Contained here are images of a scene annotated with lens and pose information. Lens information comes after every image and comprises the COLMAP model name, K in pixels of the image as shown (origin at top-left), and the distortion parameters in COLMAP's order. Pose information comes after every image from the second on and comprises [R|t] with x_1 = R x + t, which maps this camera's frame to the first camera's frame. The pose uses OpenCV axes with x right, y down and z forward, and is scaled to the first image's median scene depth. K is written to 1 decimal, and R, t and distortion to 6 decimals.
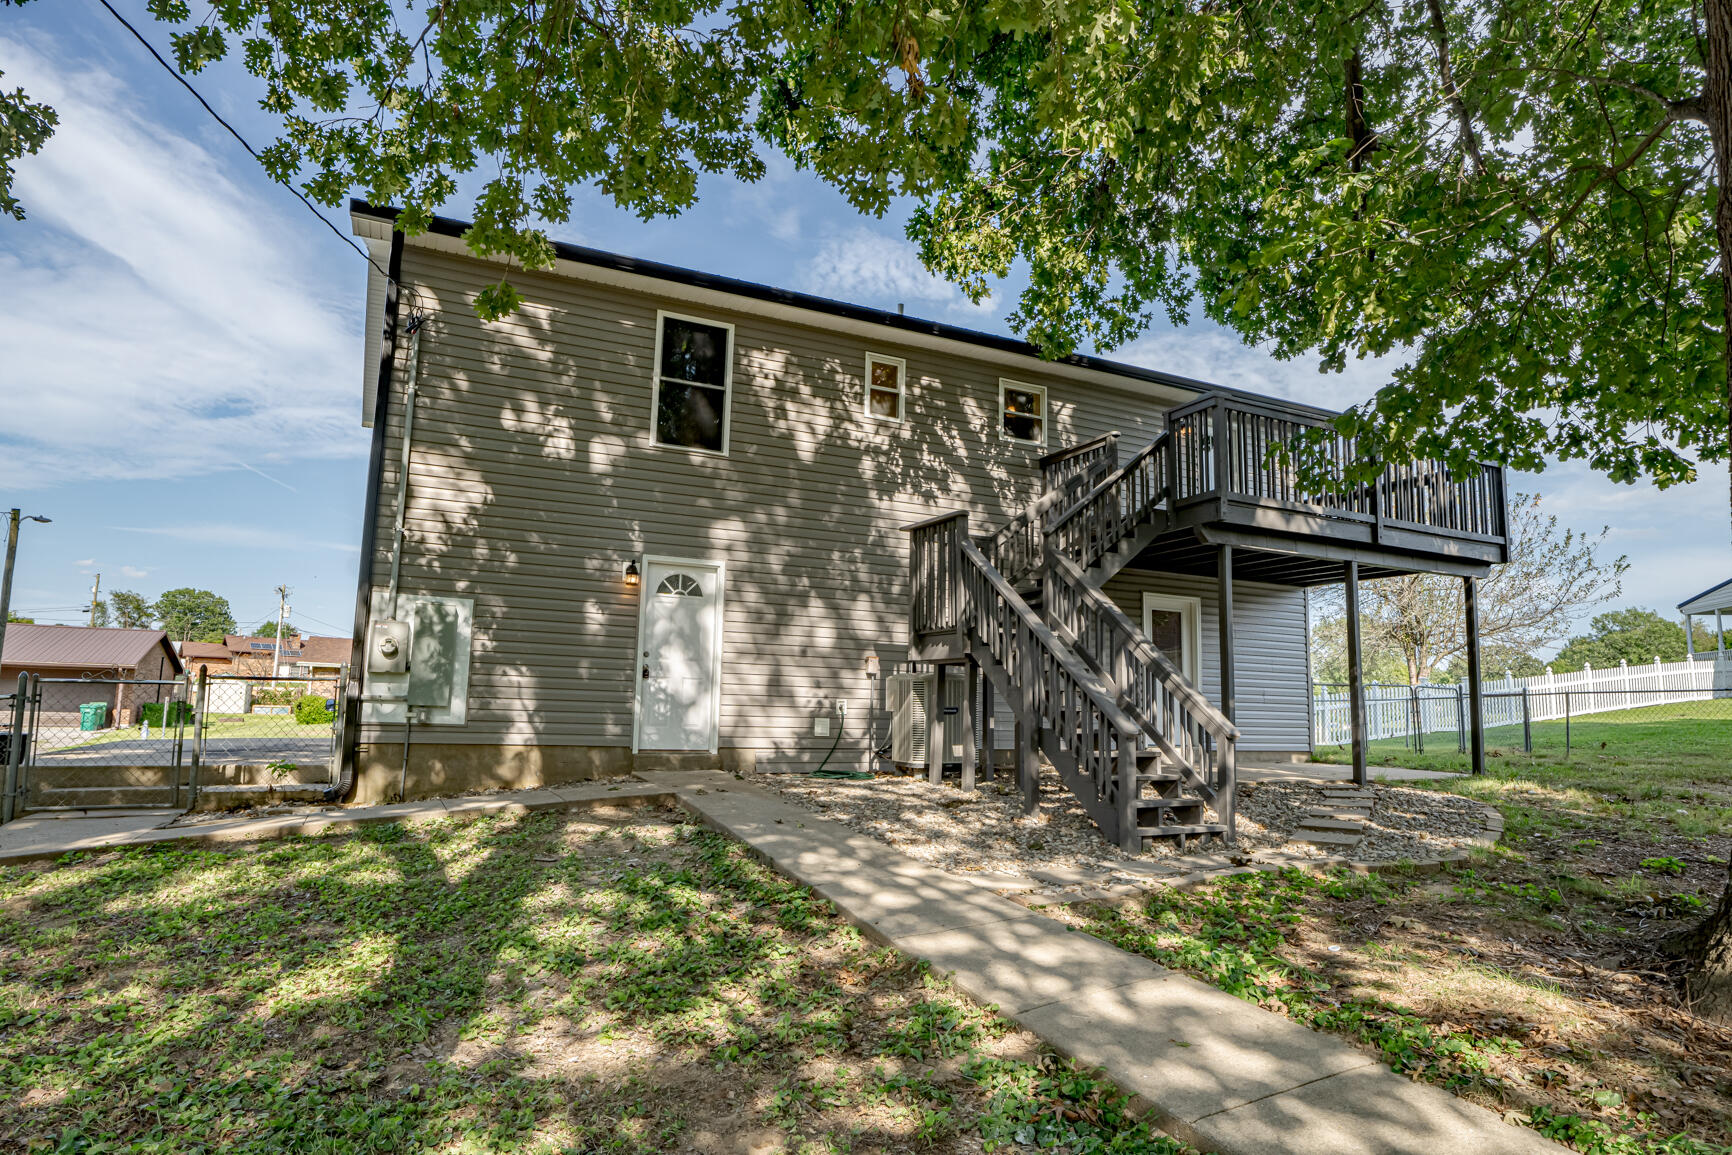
lens RADIAL K [[1069.1, 0, 873.0], [0, 1069.1, 578.5], [0, 0, 1]] dist [0.003461, -0.003700]
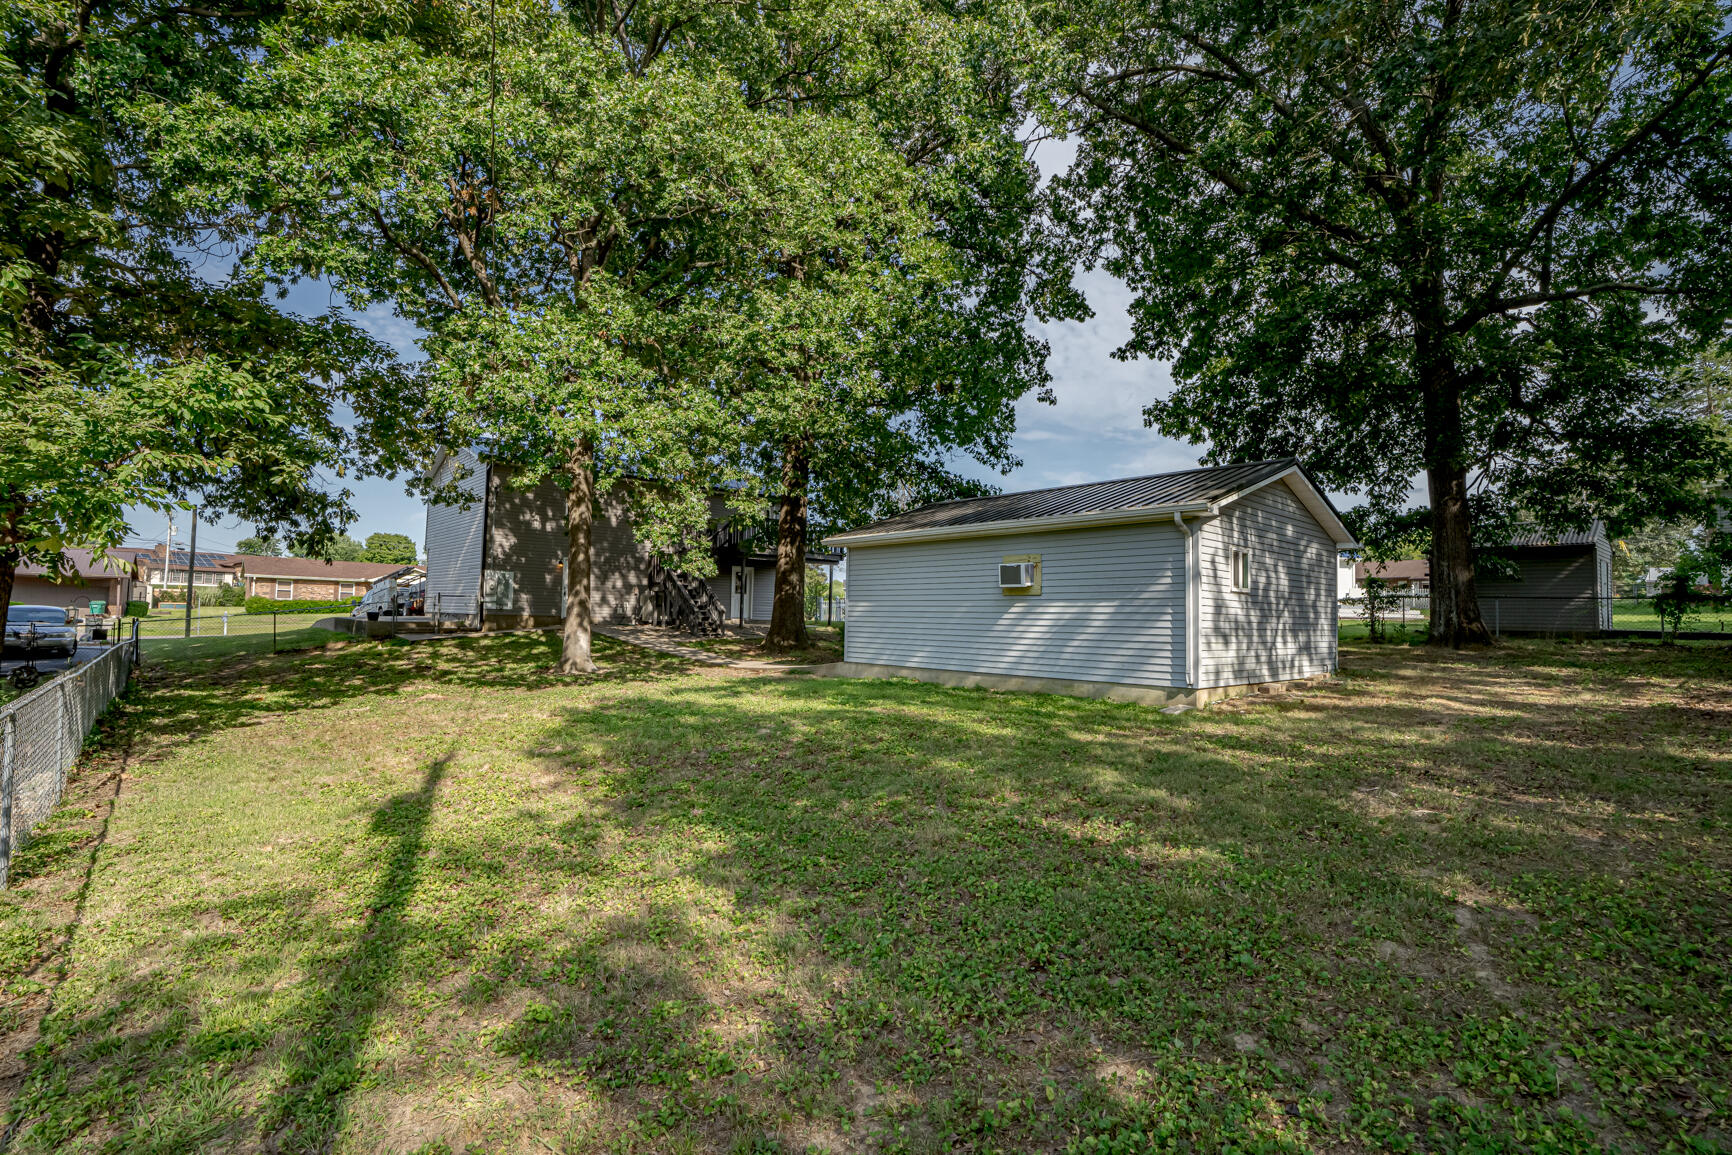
lens RADIAL K [[775.6, 0, 874.7], [0, 775.6, 575.3], [0, 0, 1]] dist [-0.001261, 0.002549]
pose [[0.948510, 0.017405, 0.316268, -0.057636], [-0.039408, 0.997216, 0.063308, -0.150395], [-0.314285, -0.072512, 0.946555, -1.450381]]
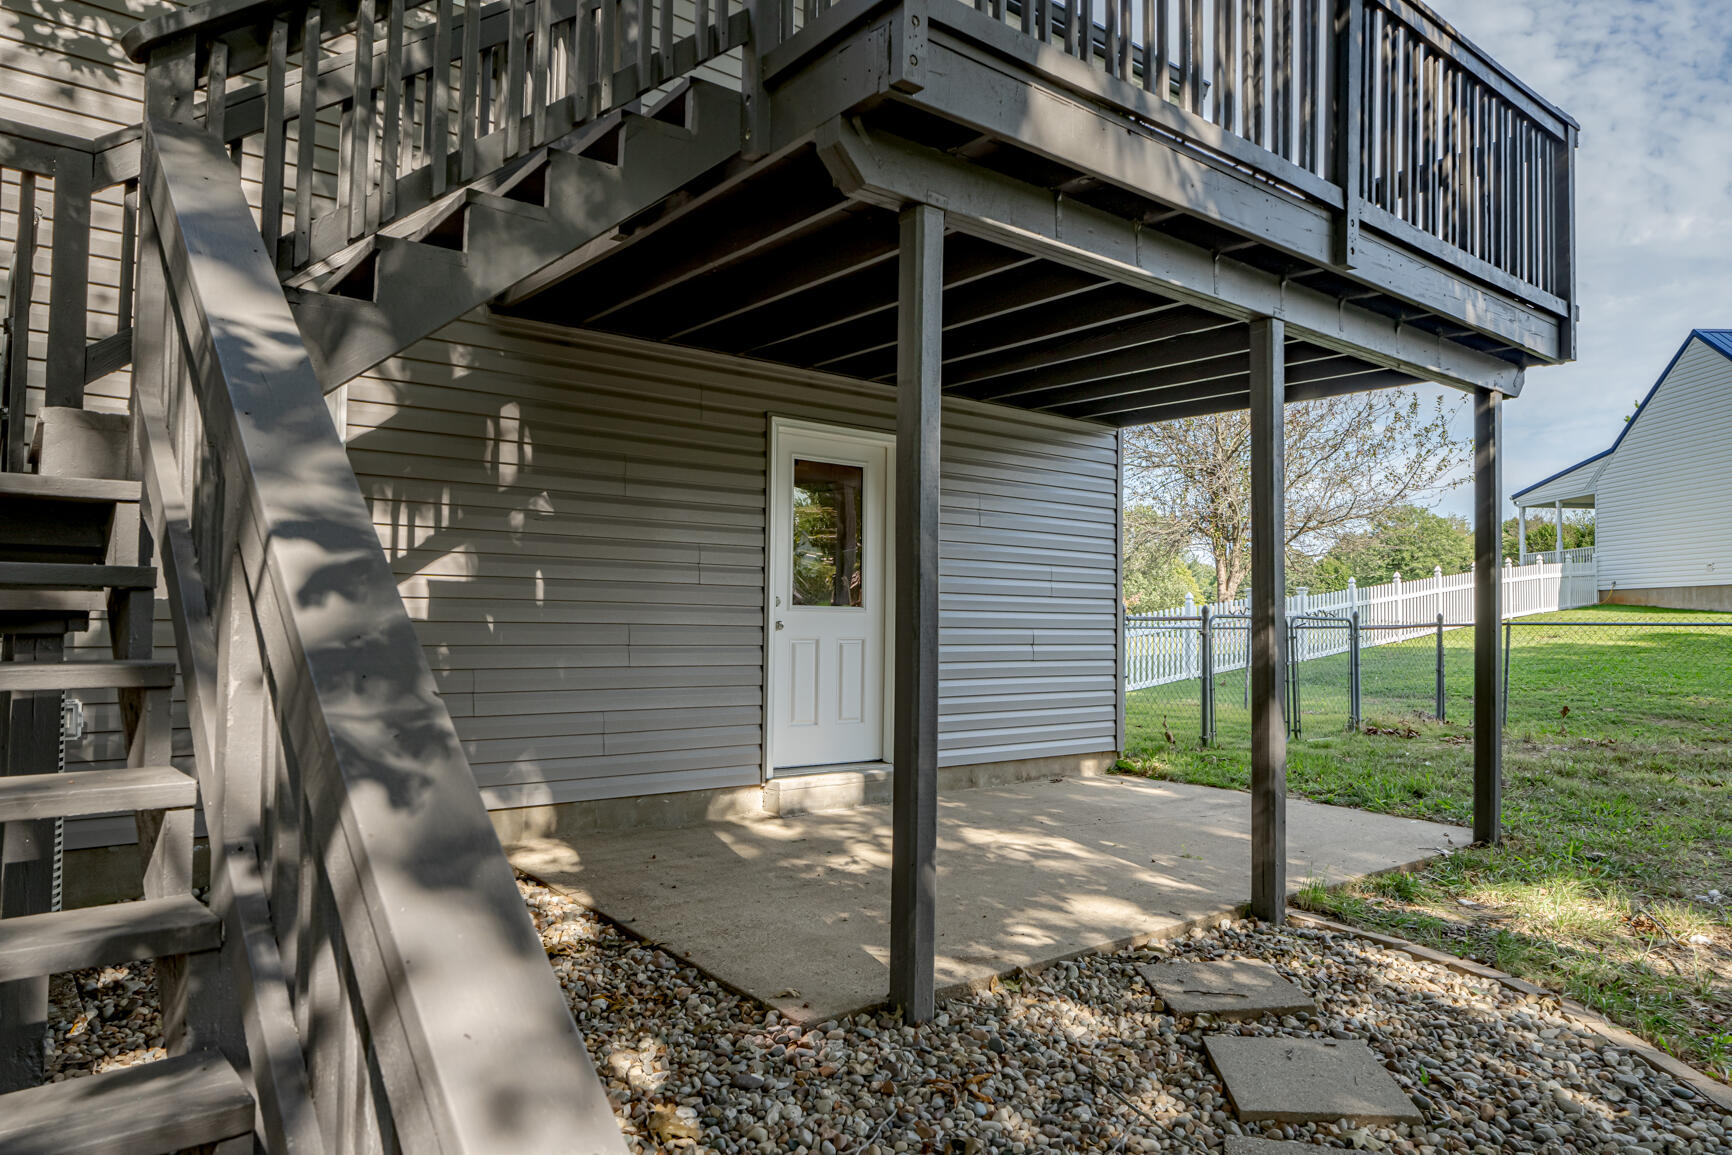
lens RADIAL K [[1169.1, 0, 863.9], [0, 1169.1, 579.2], [0, 0, 1]] dist [-0.012102, -0.002148]
pose [[0.979586, -0.000298, 0.201026, 0.238618], [-0.019325, 0.995228, 0.095645, 0.039120], [-0.200095, -0.097577, 0.974905, 0.651619]]
